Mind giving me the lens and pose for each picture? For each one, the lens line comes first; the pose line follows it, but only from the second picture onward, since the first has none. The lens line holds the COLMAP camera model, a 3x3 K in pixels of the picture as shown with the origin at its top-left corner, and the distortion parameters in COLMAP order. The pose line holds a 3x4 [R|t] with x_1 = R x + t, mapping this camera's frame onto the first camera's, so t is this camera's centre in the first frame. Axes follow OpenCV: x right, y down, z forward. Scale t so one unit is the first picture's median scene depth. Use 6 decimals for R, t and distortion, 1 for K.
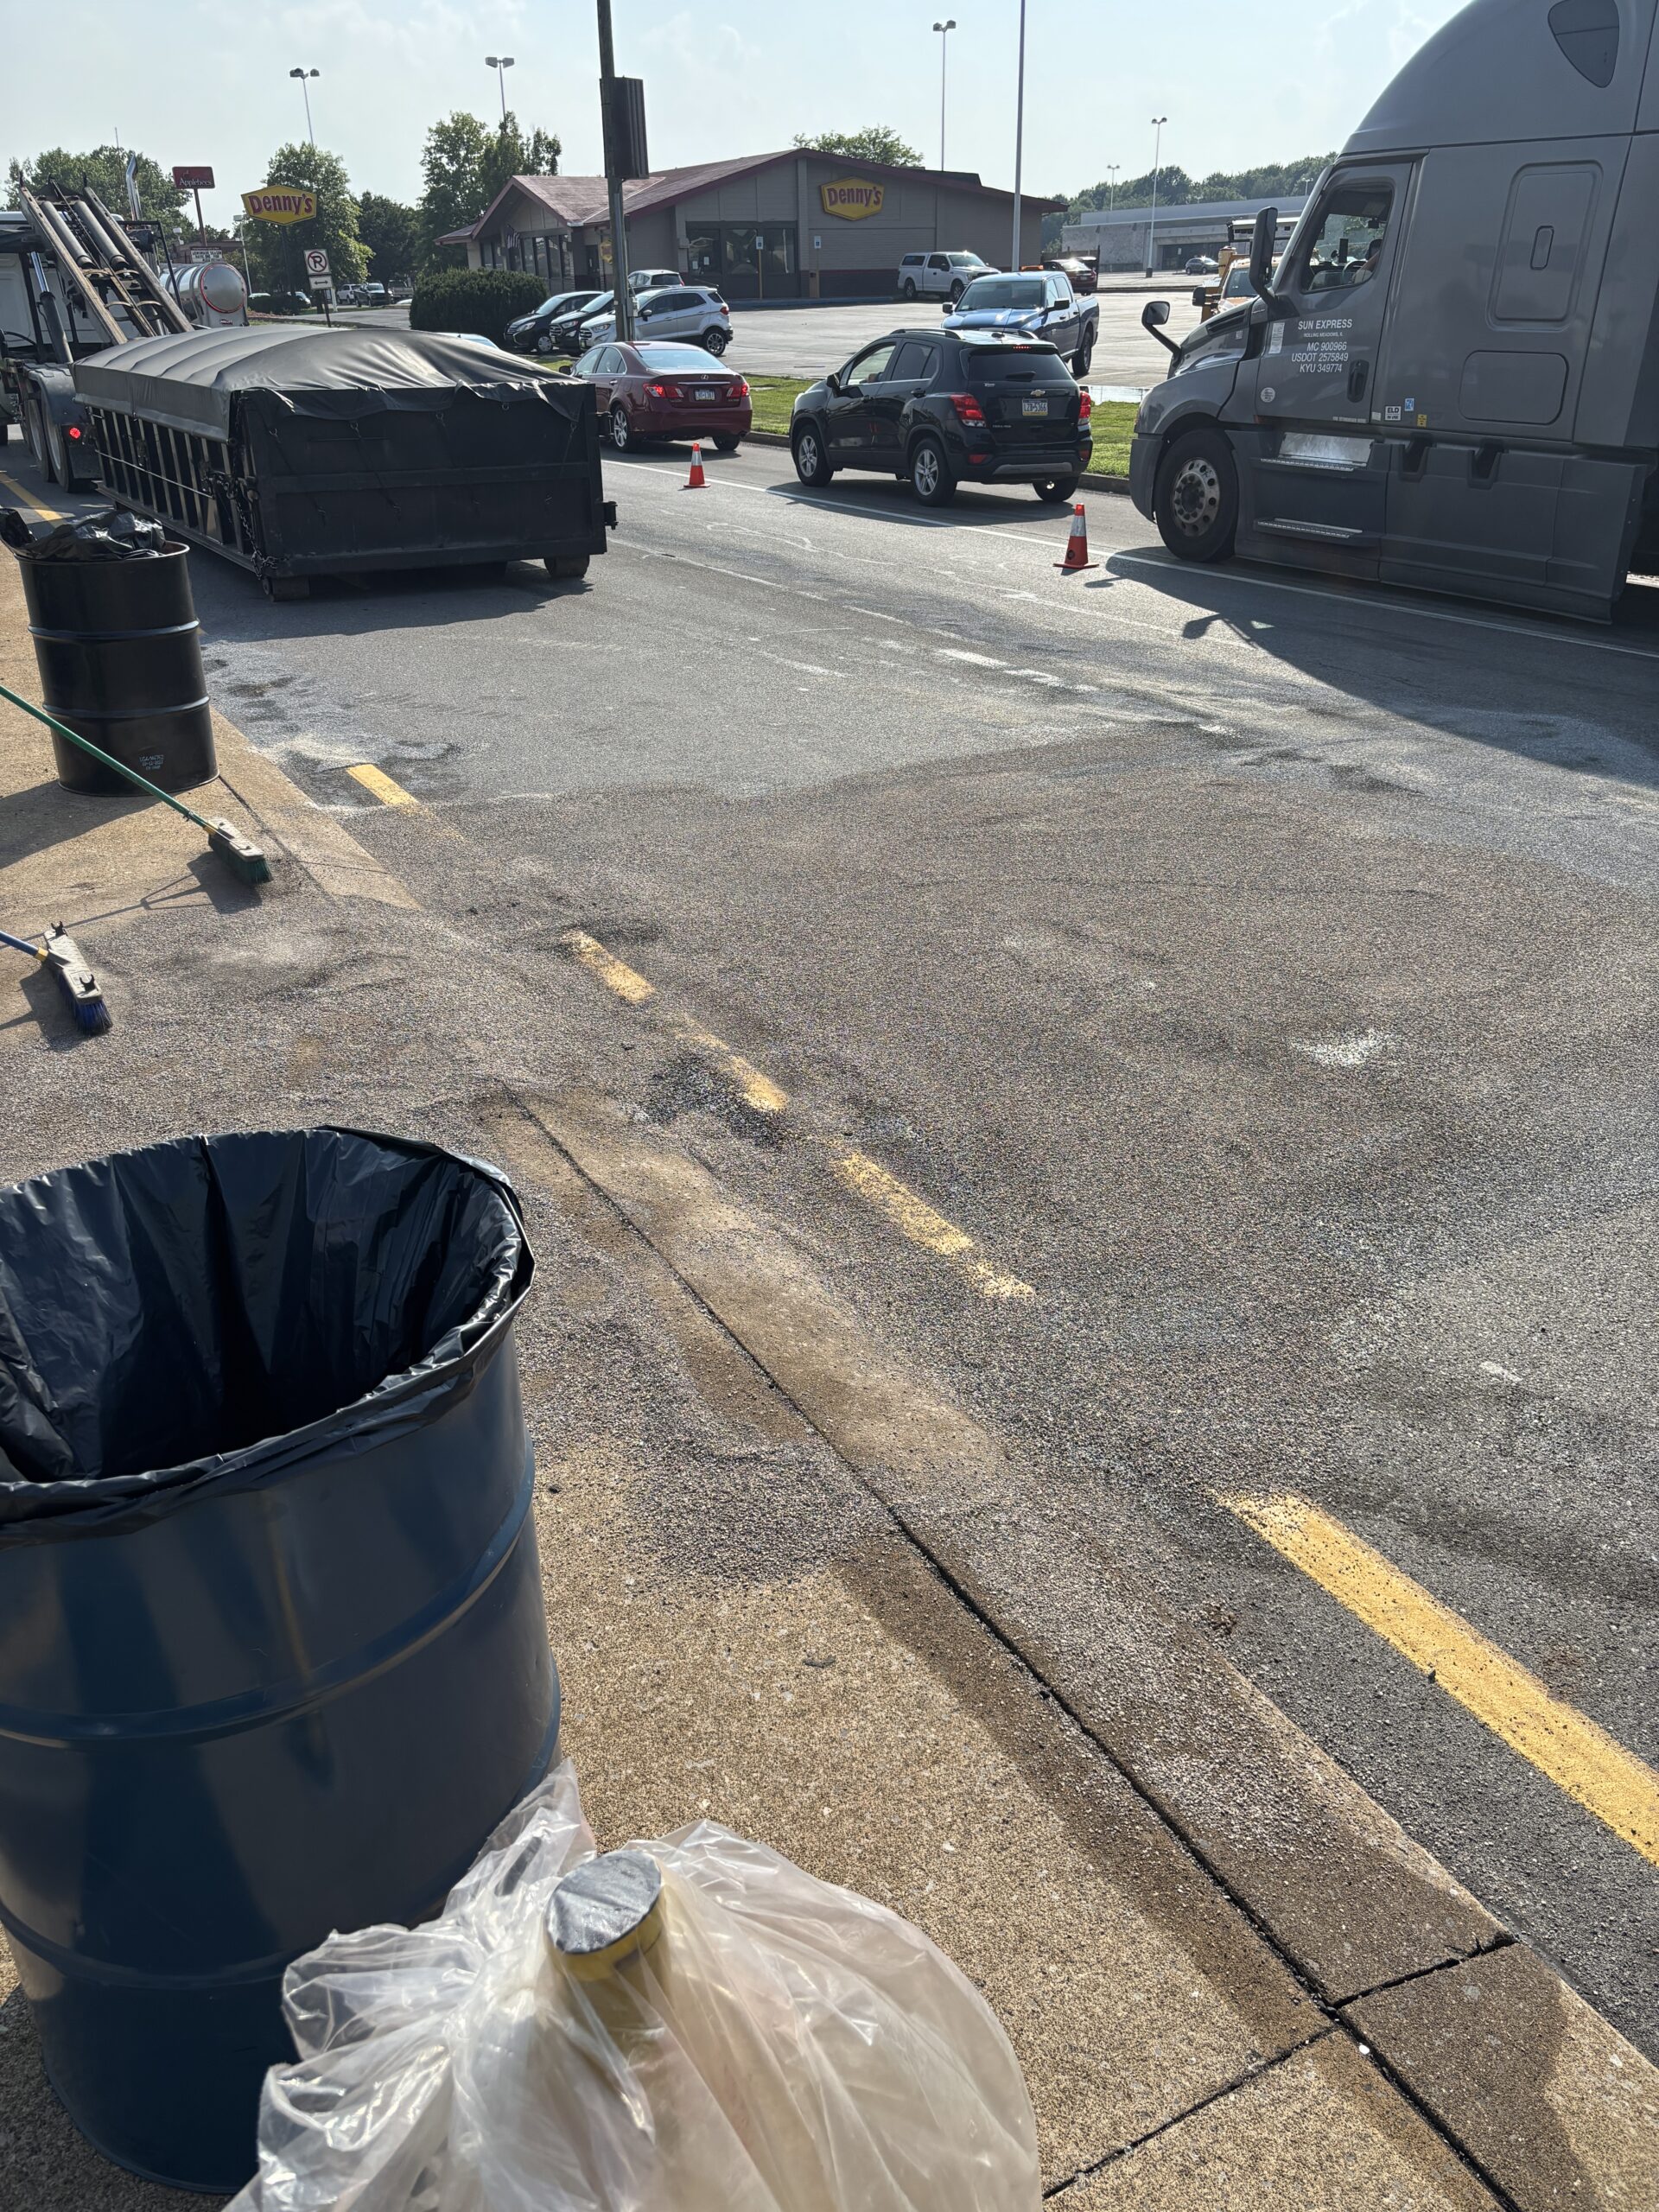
lens RADIAL K [[1673.3, 0, 825.4], [0, 1673.3, 1116.1], [0, 0, 1]] dist [0.045016, -0.045072]
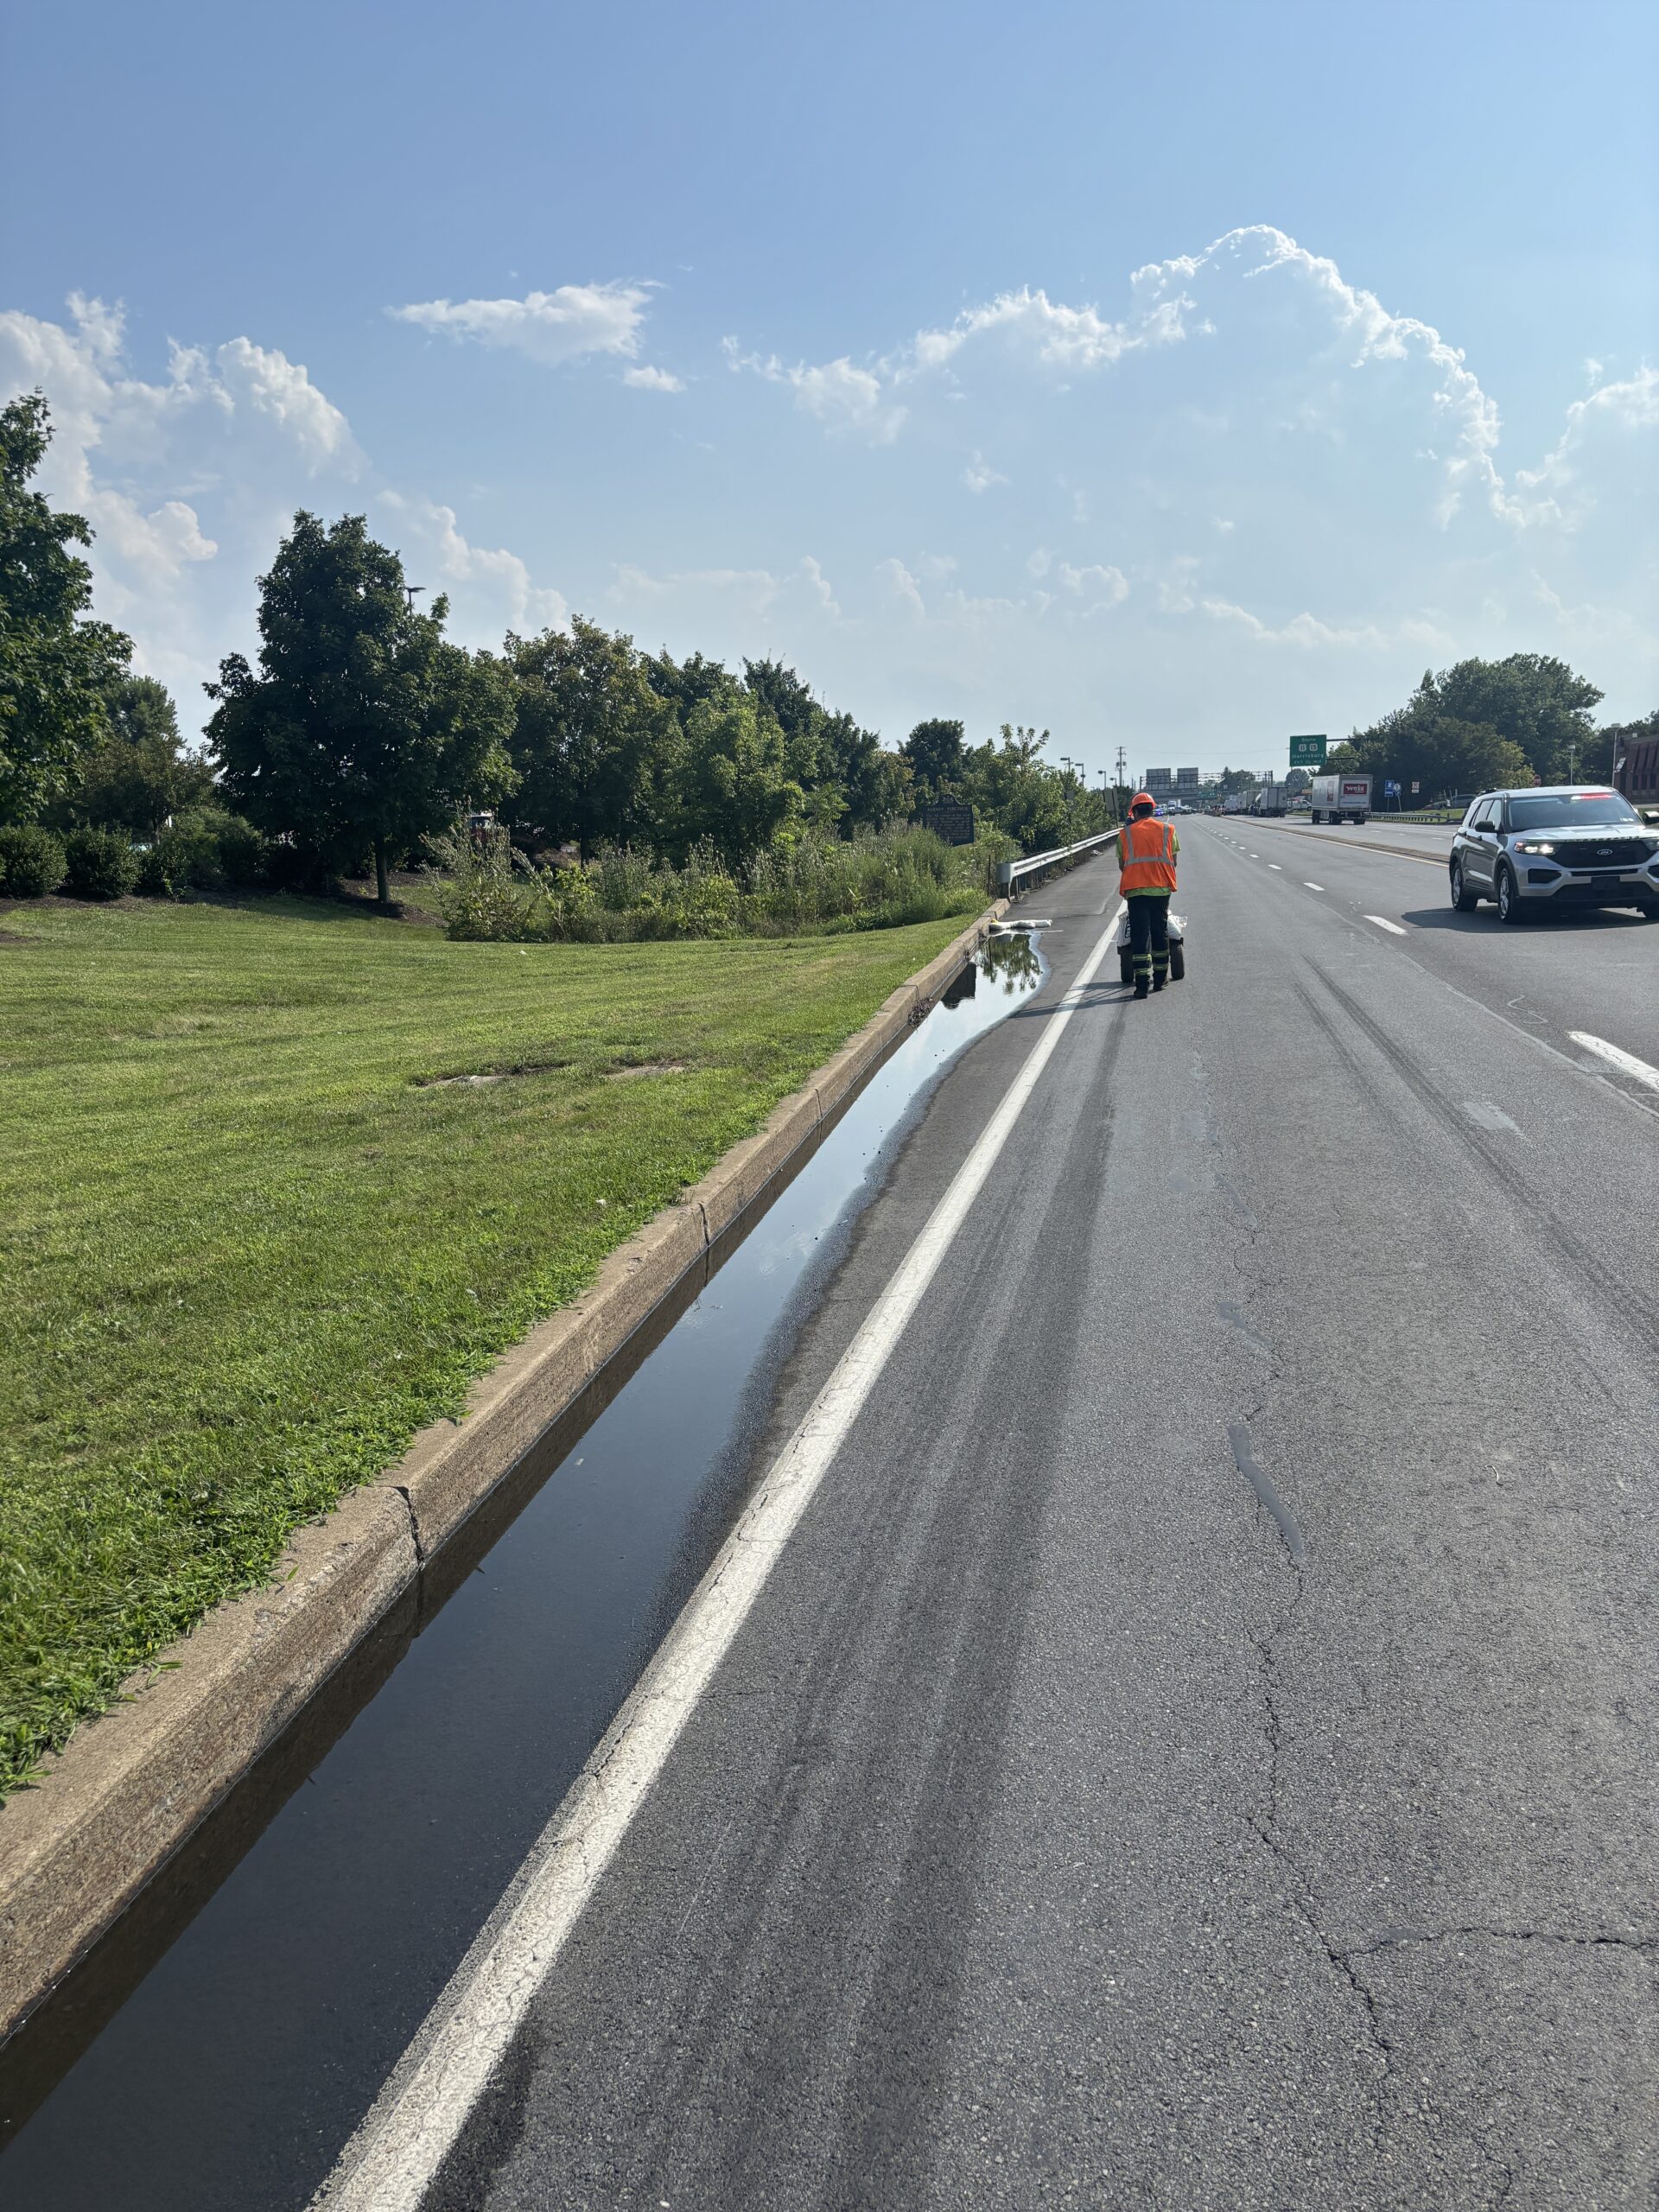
lens RADIAL K [[1673.3, 0, 821.6], [0, 1673.3, 1103.5], [0, 0, 1]] dist [0.045016, -0.045072]
pose [[0.771103, 0.097026, -0.629274, -1.488433], [-0.263905, 0.948133, -0.177195, -0.778053], [0.579443, 0.302704, 0.756714, 1.689297]]
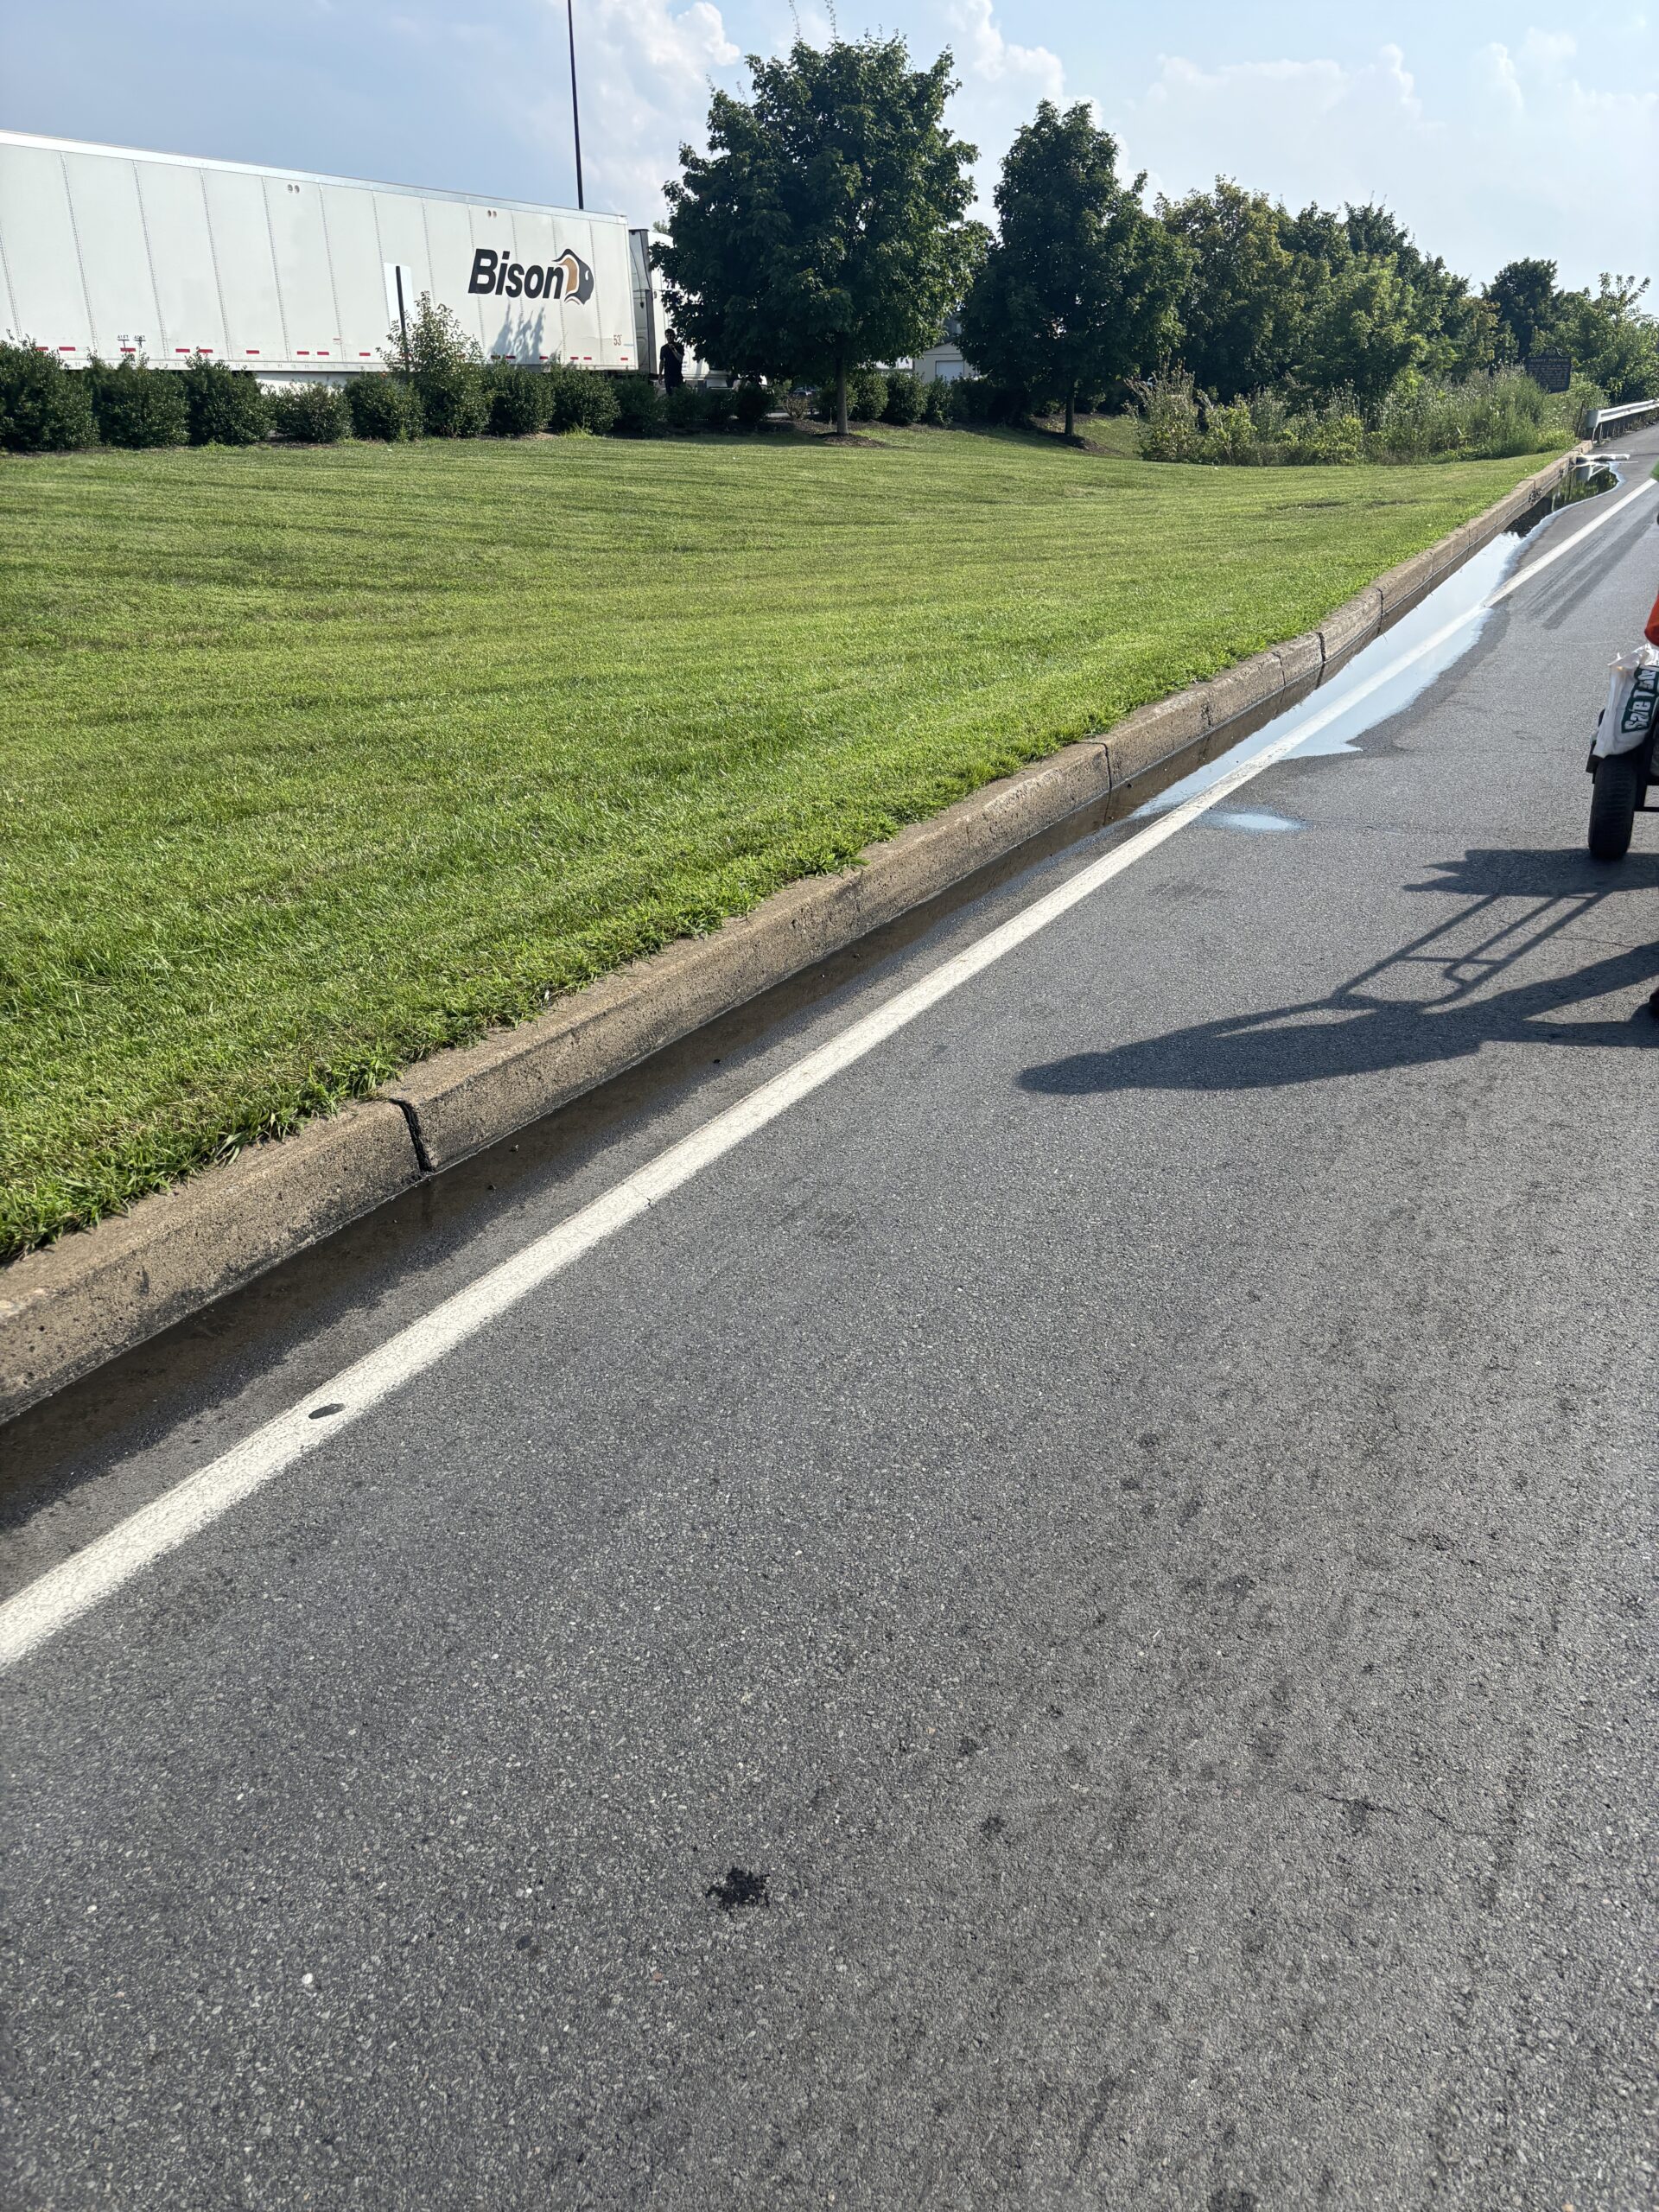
lens RADIAL K [[1673.3, 0, 821.2], [0, 1673.3, 1094.4], [0, 0, 1]] dist [0.045016, -0.045072]
pose [[0.561551, 0.329377, -0.759059, -1.034264], [-0.361368, 0.922872, 0.133120, -0.458213], [0.744361, 0.199546, 0.637266, 1.024816]]
